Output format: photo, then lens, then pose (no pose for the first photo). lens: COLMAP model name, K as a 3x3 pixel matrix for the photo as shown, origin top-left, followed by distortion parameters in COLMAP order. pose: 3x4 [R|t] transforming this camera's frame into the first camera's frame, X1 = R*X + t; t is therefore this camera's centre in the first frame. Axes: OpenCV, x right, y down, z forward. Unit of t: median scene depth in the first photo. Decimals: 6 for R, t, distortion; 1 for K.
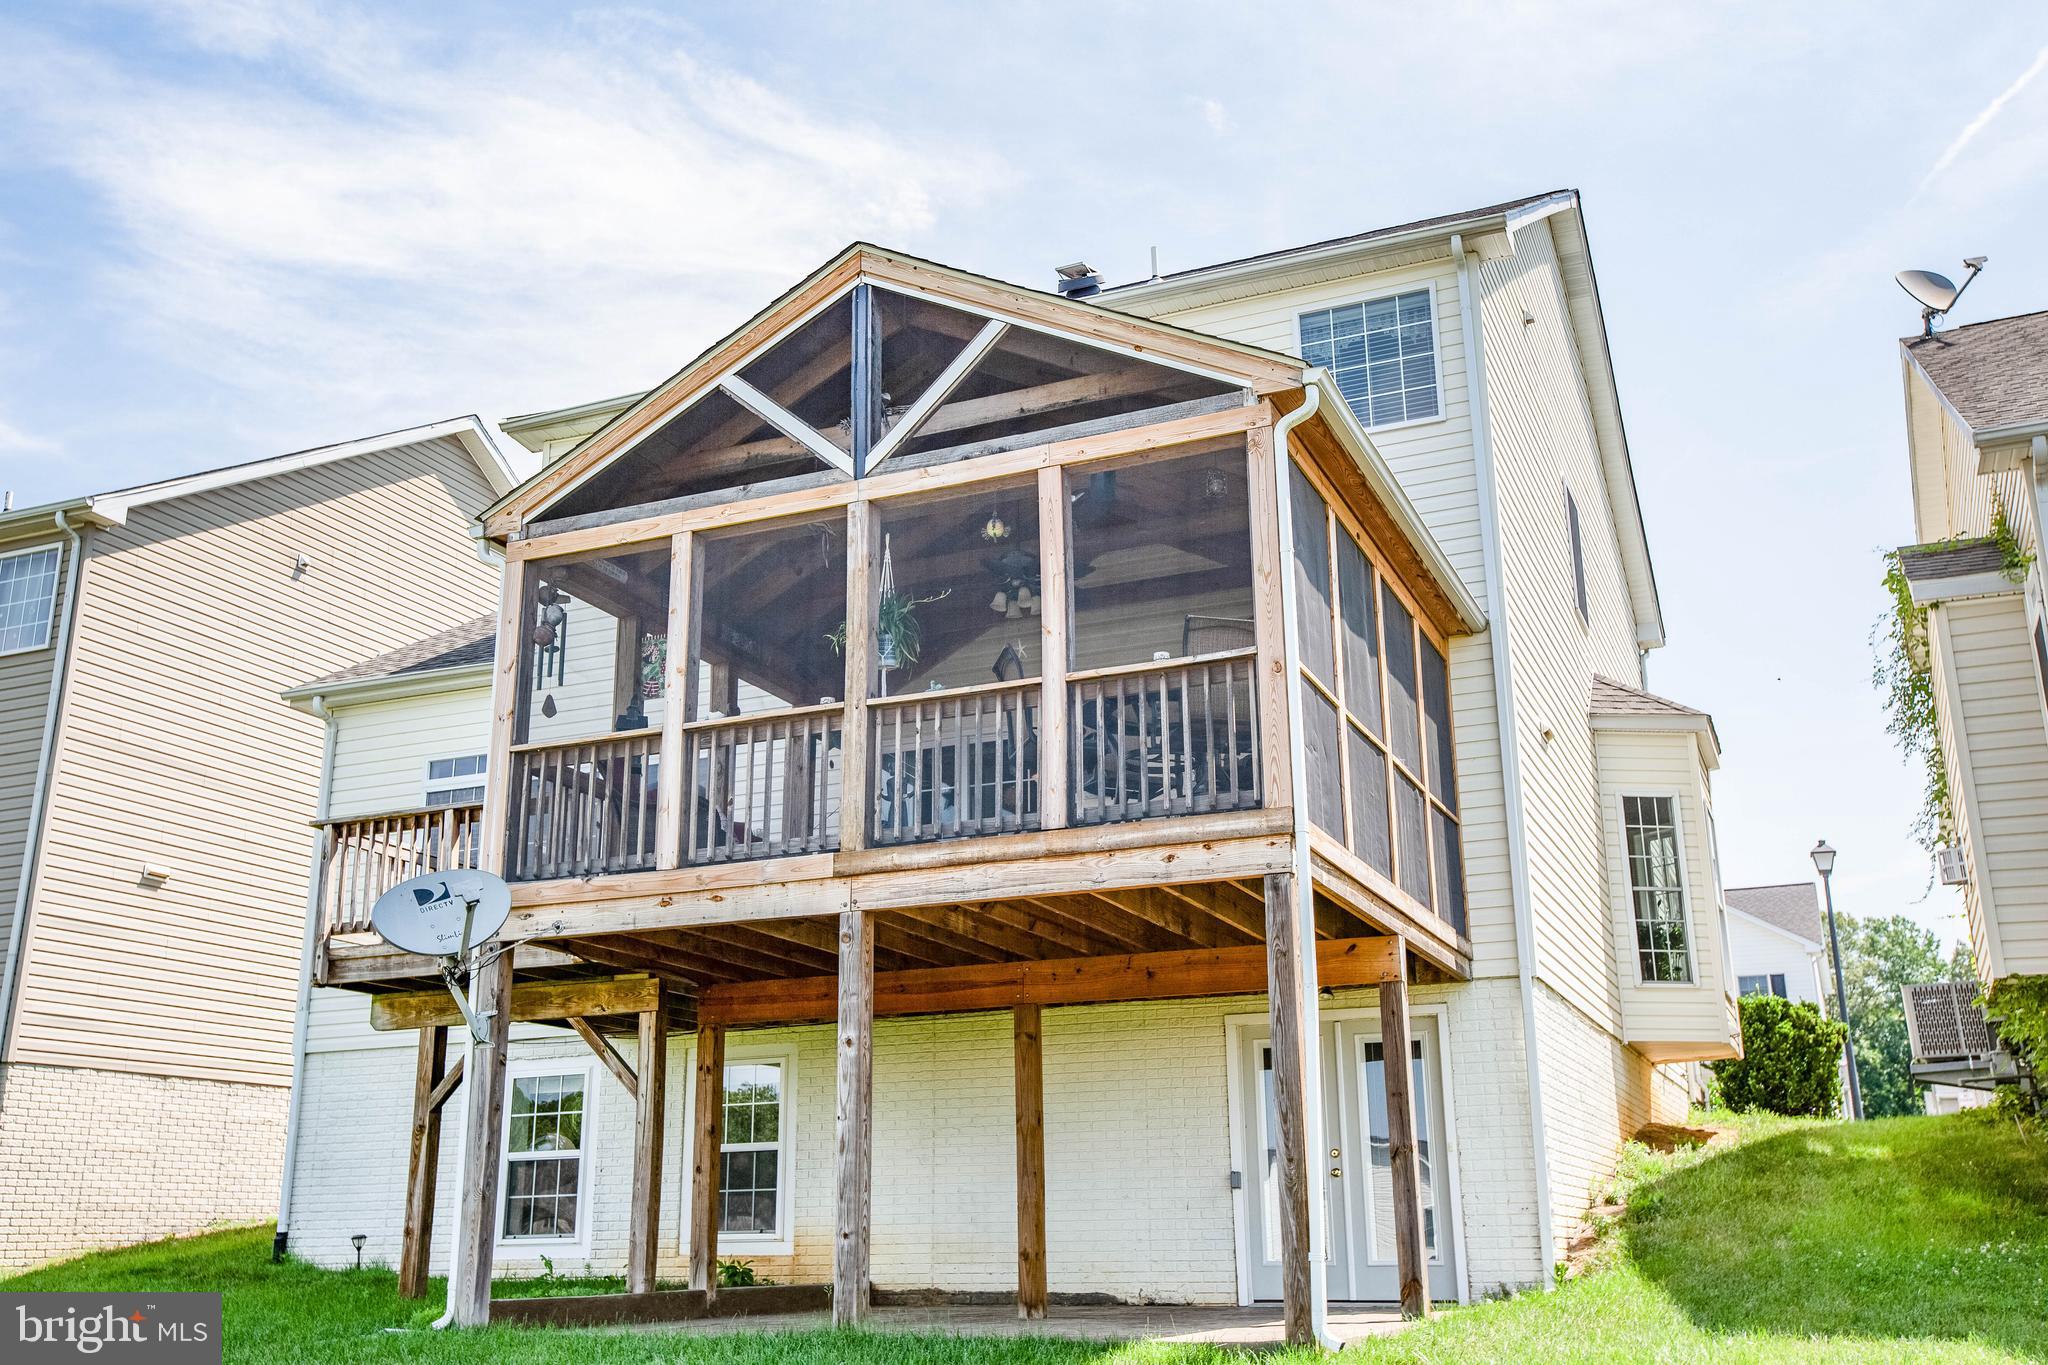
lens RADIAL K [[1892.5, 0, 1019.9], [0, 1892.5, 637.6], [0, 0, 1]] dist [0.005784, 0.178929]
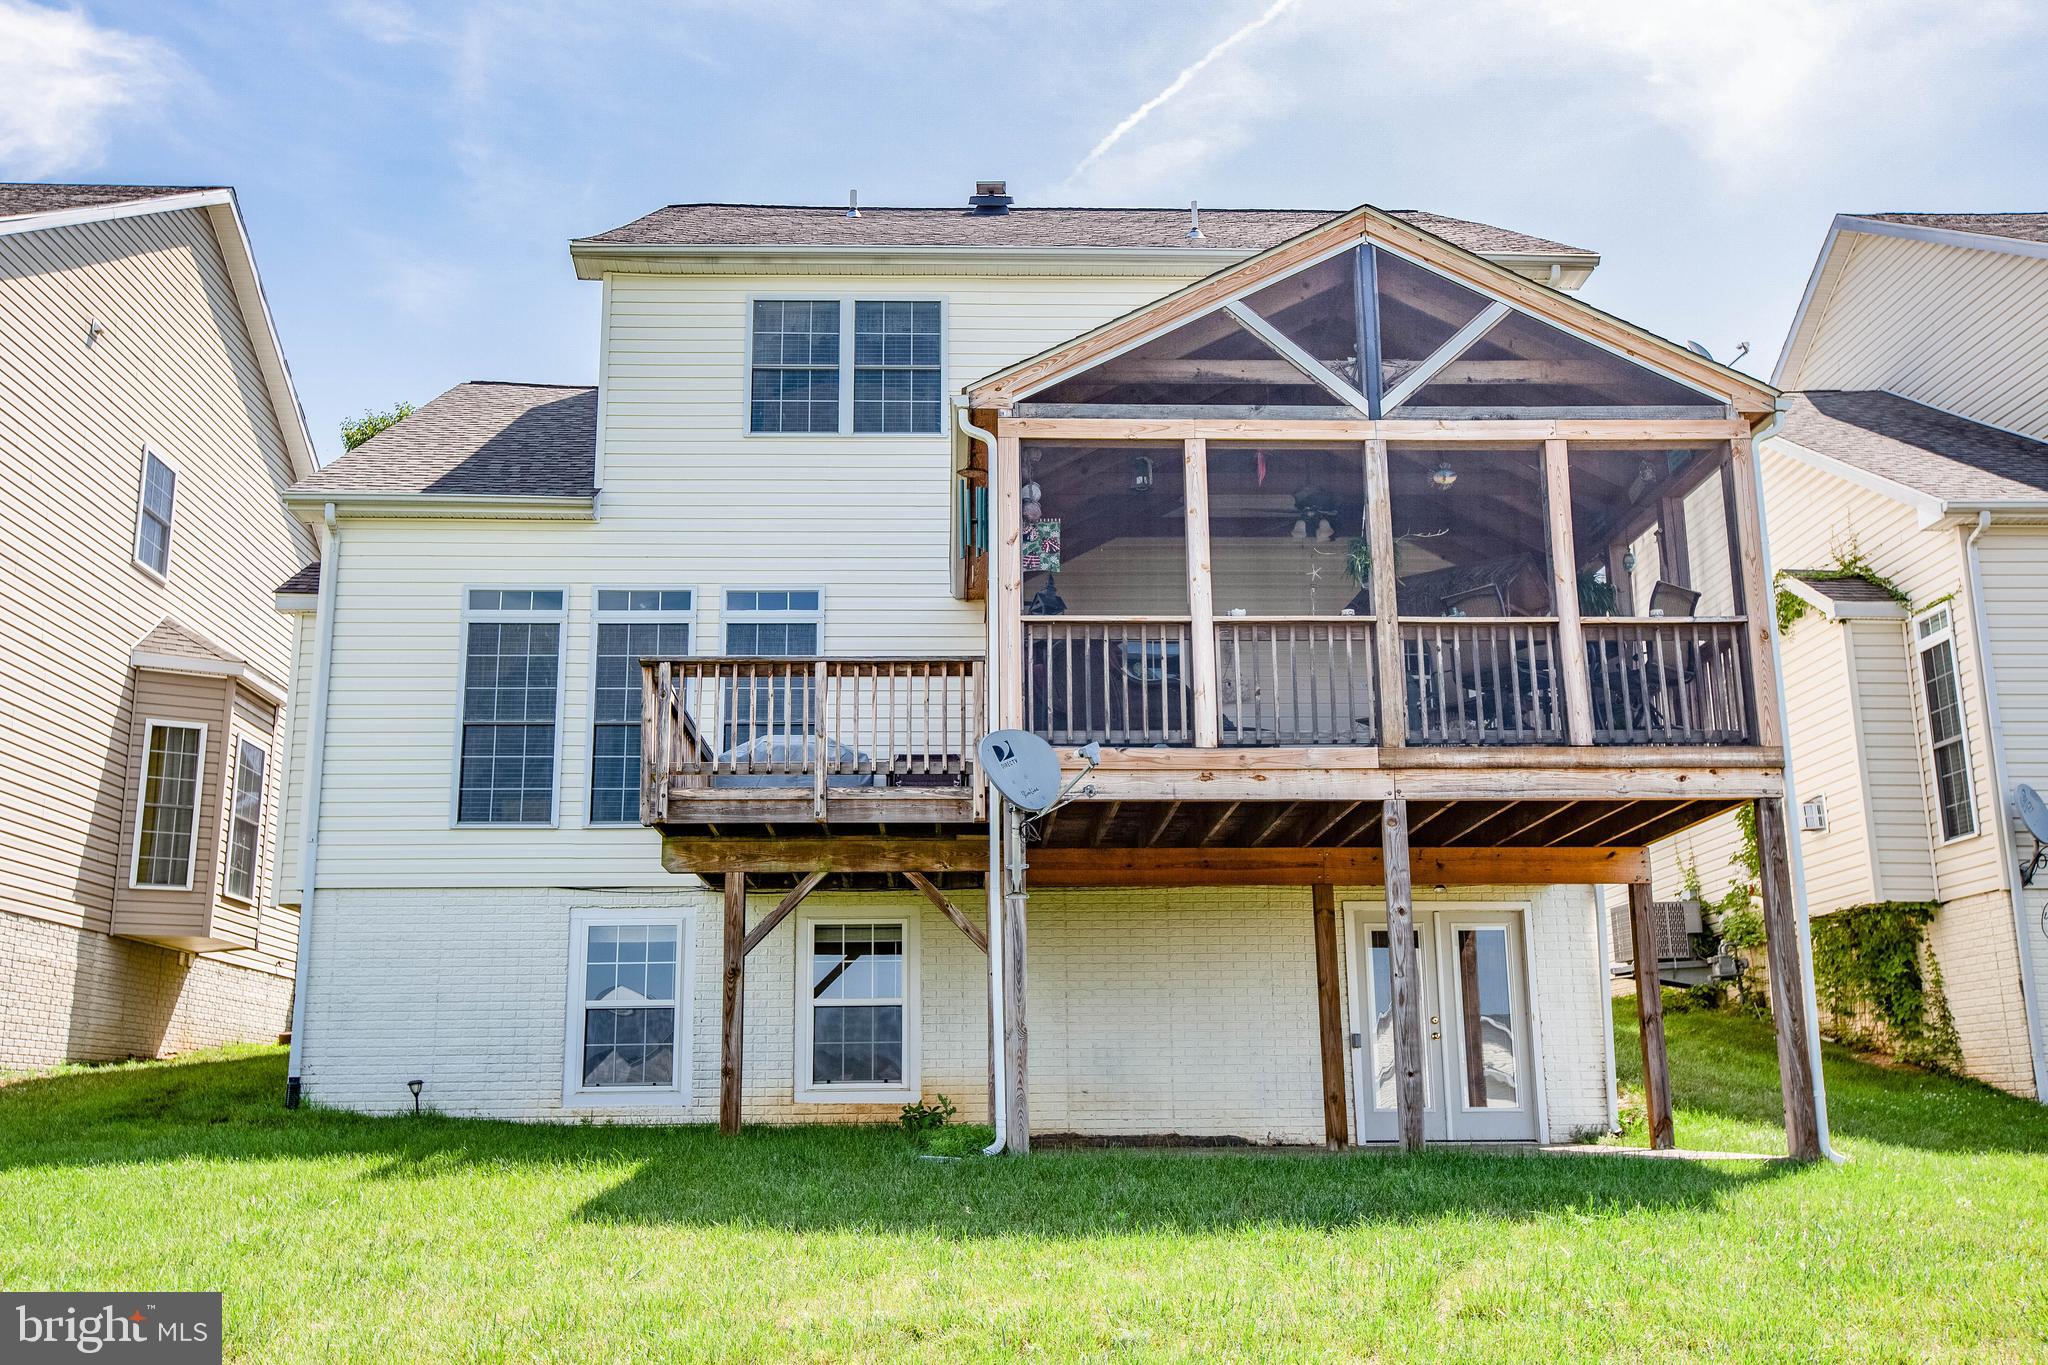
lens RADIAL K [[1928.1, 0, 1013.2], [0, 1928.1, 641.7], [0, 0, 1]] dist [0.026174, 0.143987]
pose [[0.899706, 0.108091, 0.422901, -0.727479], [-0.133402, 0.990589, 0.030619, 0.039787], [-0.415611, -0.083964, 0.905658, 0.031971]]
